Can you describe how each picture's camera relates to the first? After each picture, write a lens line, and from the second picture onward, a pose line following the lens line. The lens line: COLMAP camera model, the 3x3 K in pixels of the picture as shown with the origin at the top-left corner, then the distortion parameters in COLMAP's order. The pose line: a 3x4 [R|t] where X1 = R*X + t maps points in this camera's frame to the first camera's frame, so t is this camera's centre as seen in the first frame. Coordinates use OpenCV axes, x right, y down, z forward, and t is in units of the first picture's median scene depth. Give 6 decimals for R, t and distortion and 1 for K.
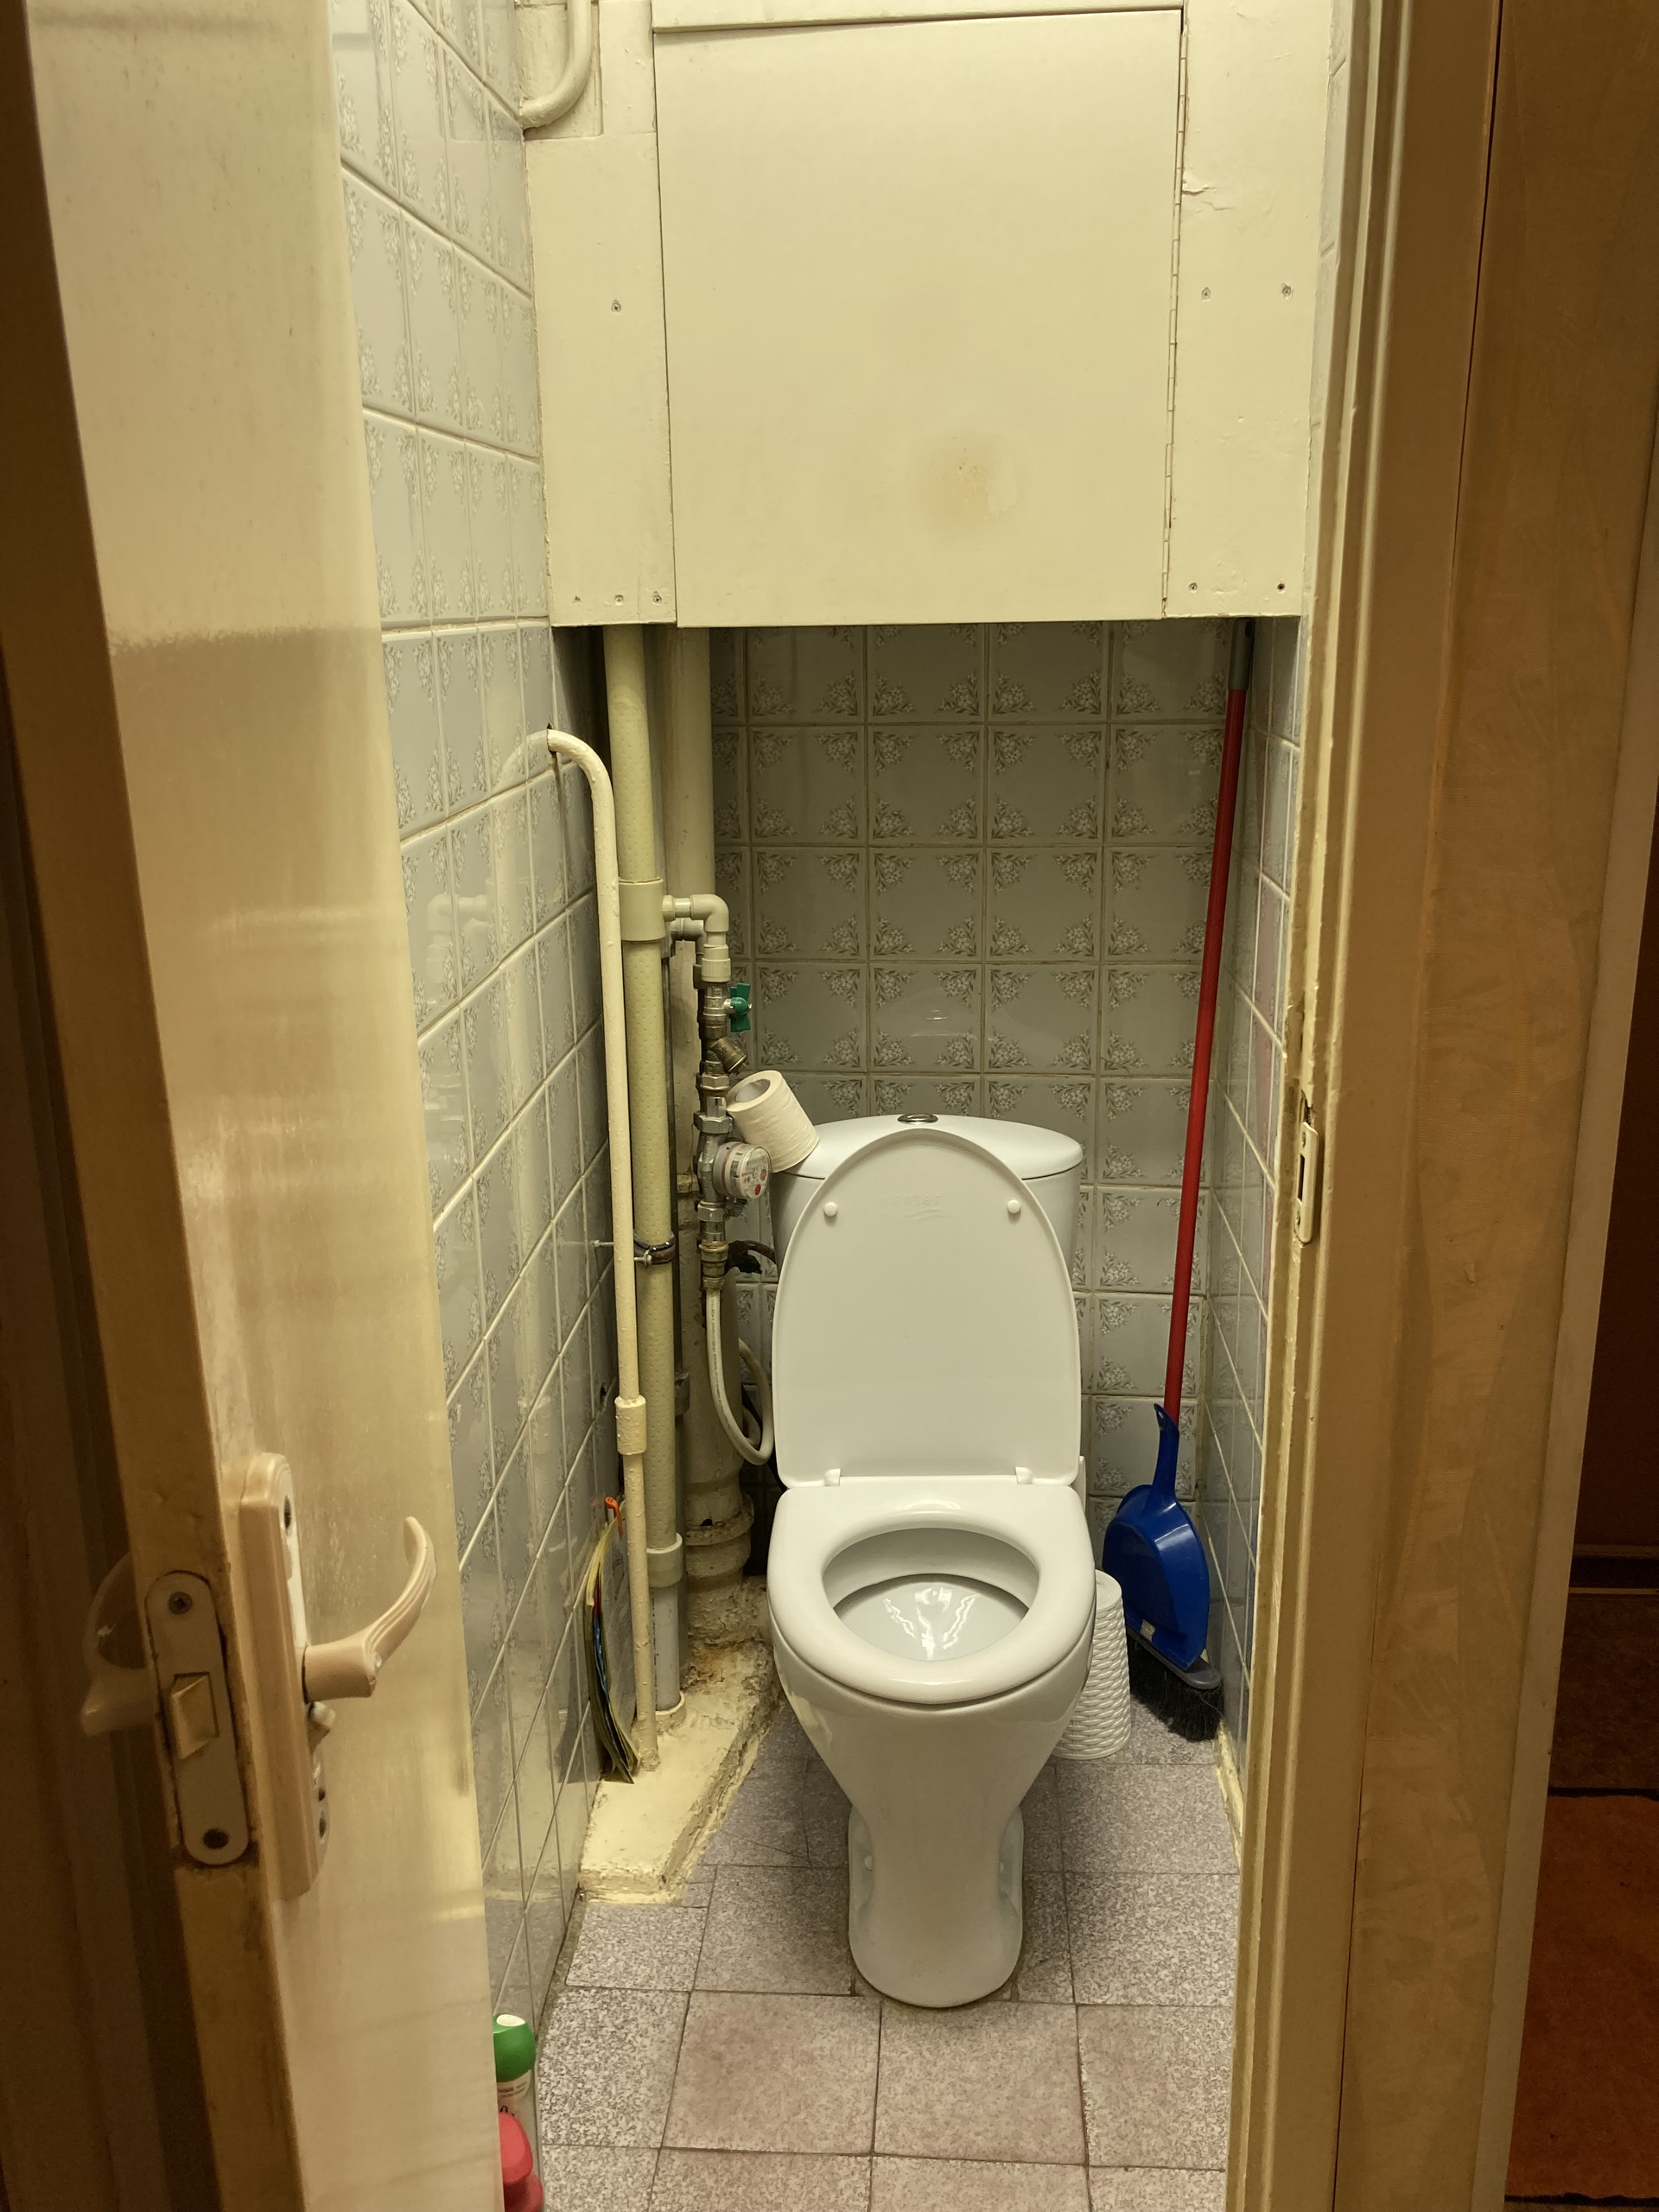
lens RADIAL K [[1832.5, 0, 855.1], [0, 1832.5, 1135.3], [0, 0, 1]] dist [0.045883, -0.043492]
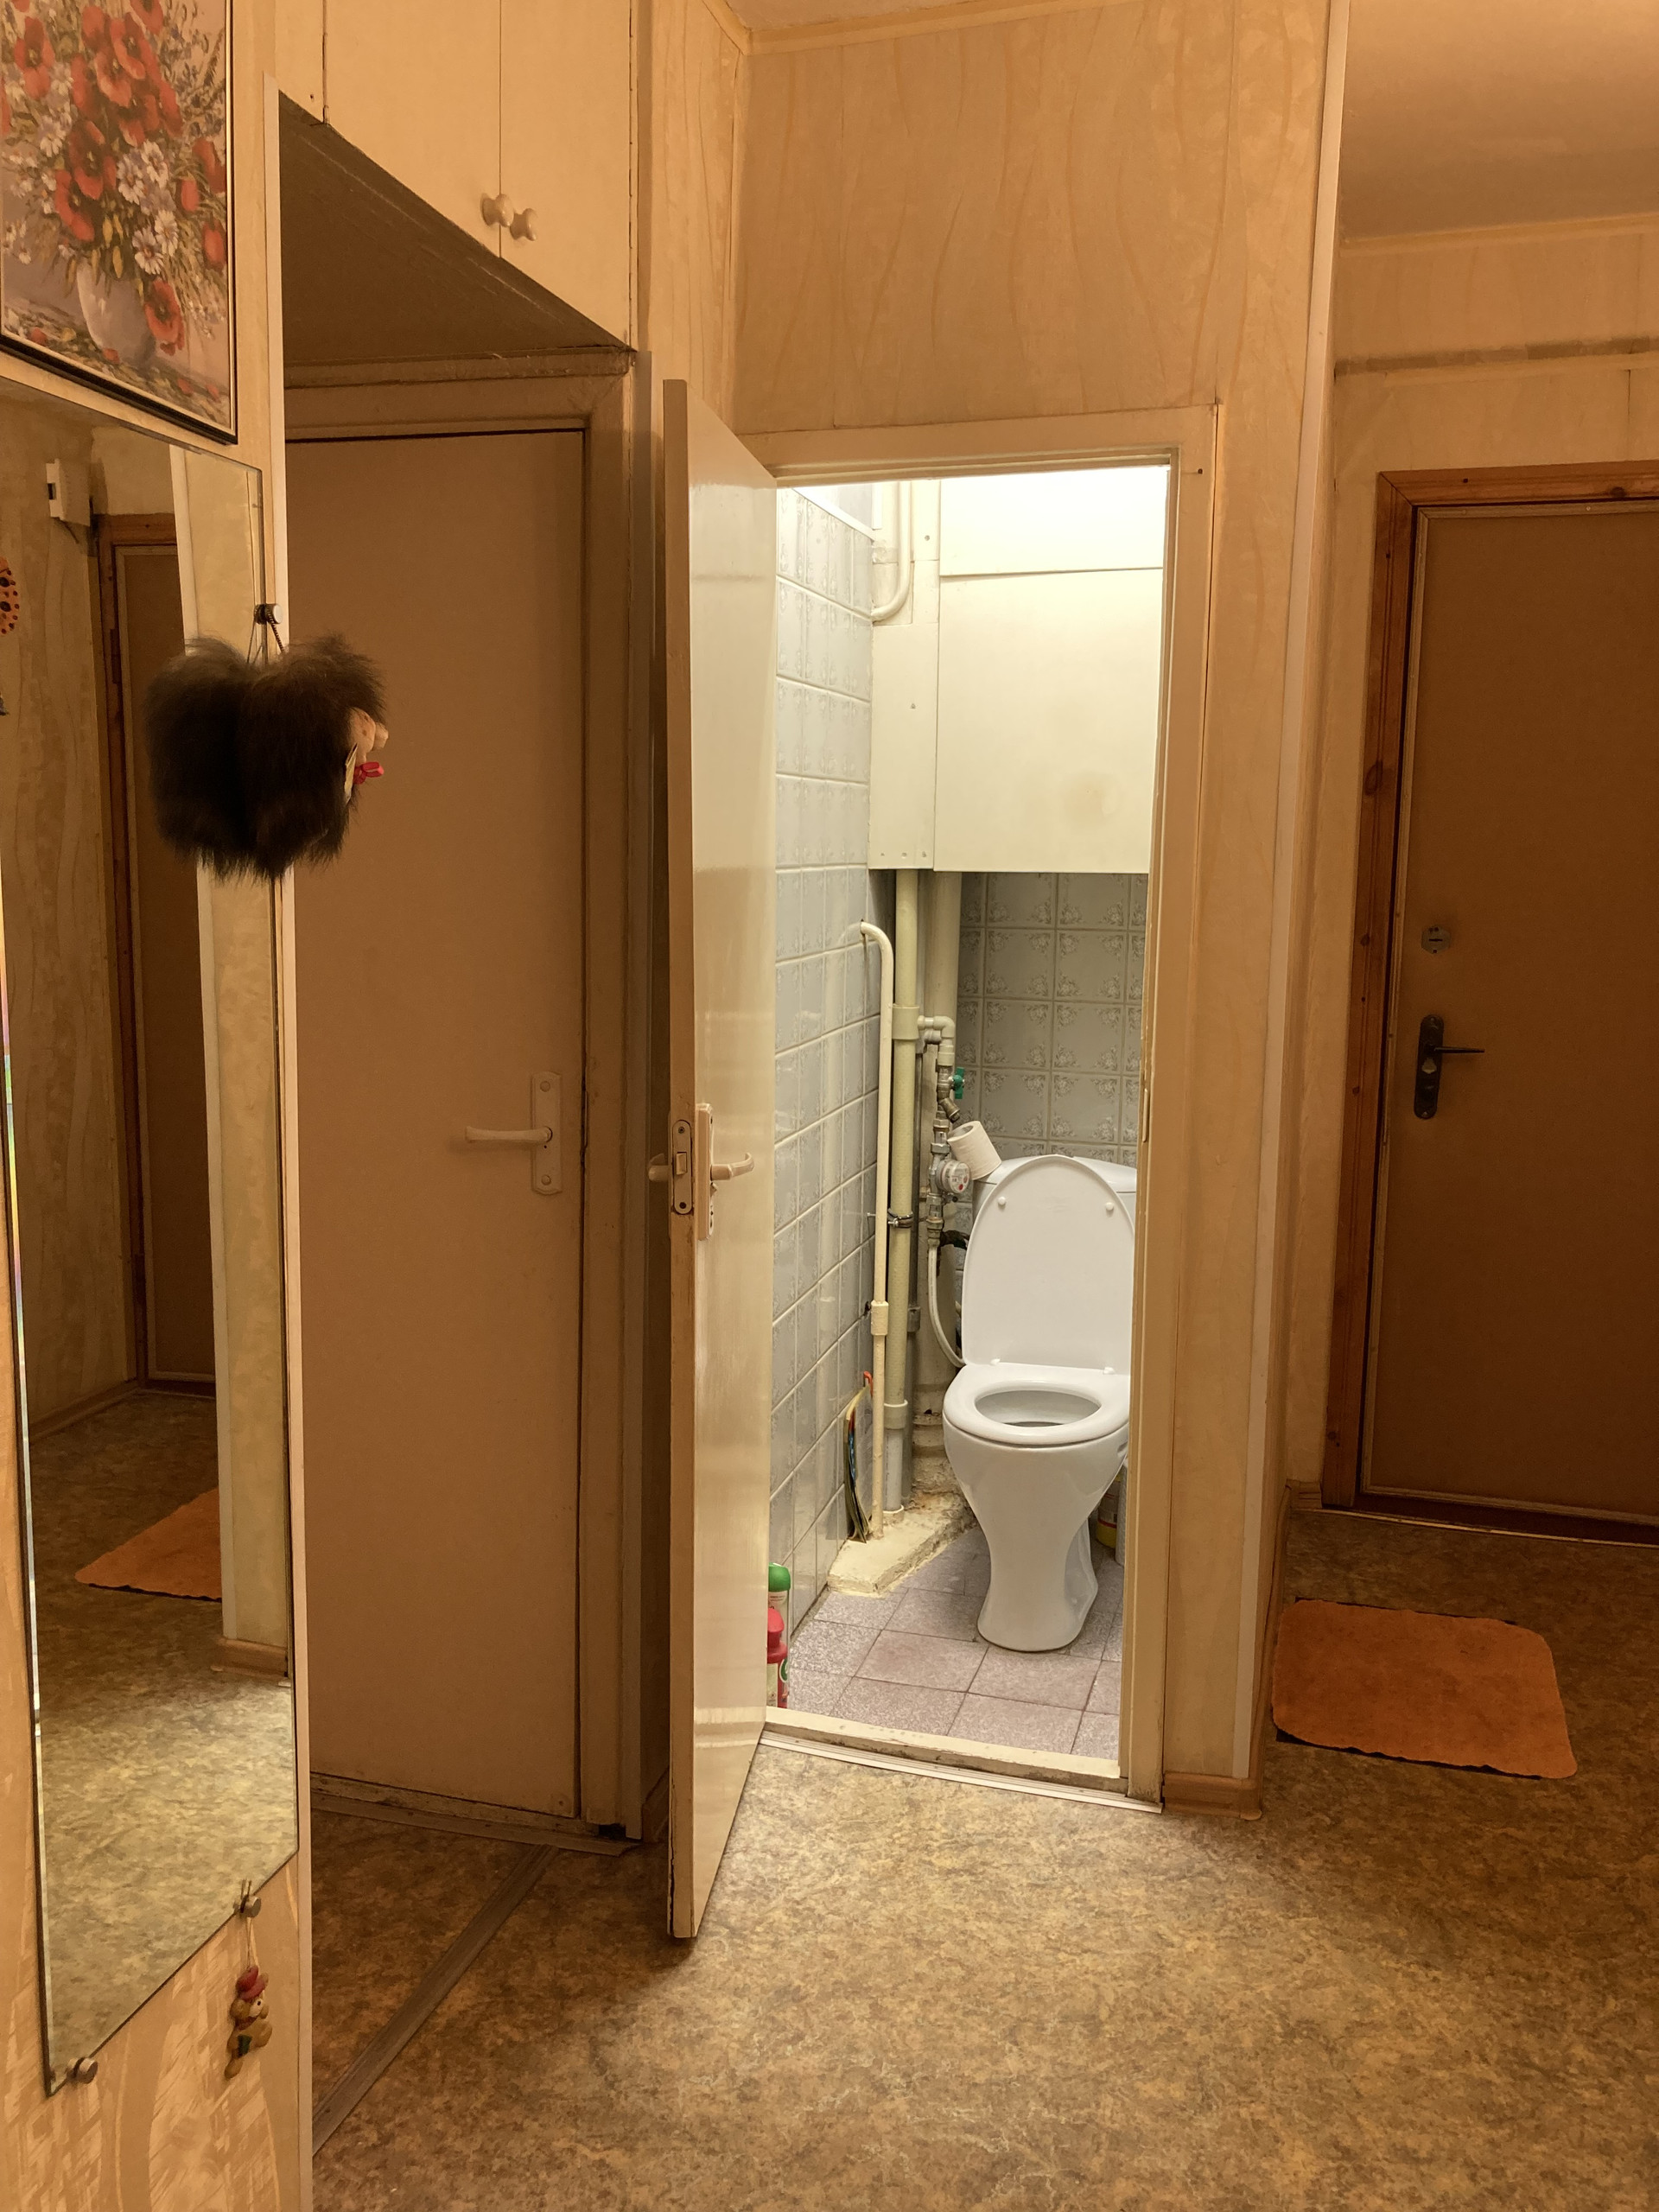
lens RADIAL K [[1832.5, 0, 839.5], [0, 1832.5, 1099.7], [0, 0, 1]] dist [0.045883, -0.043492]
pose [[0.974240, 0.052148, -0.219401, 0.209669], [-0.083919, 0.986860, -0.138074, 0.196714], [0.209318, 0.152929, 0.965815, -0.704383]]
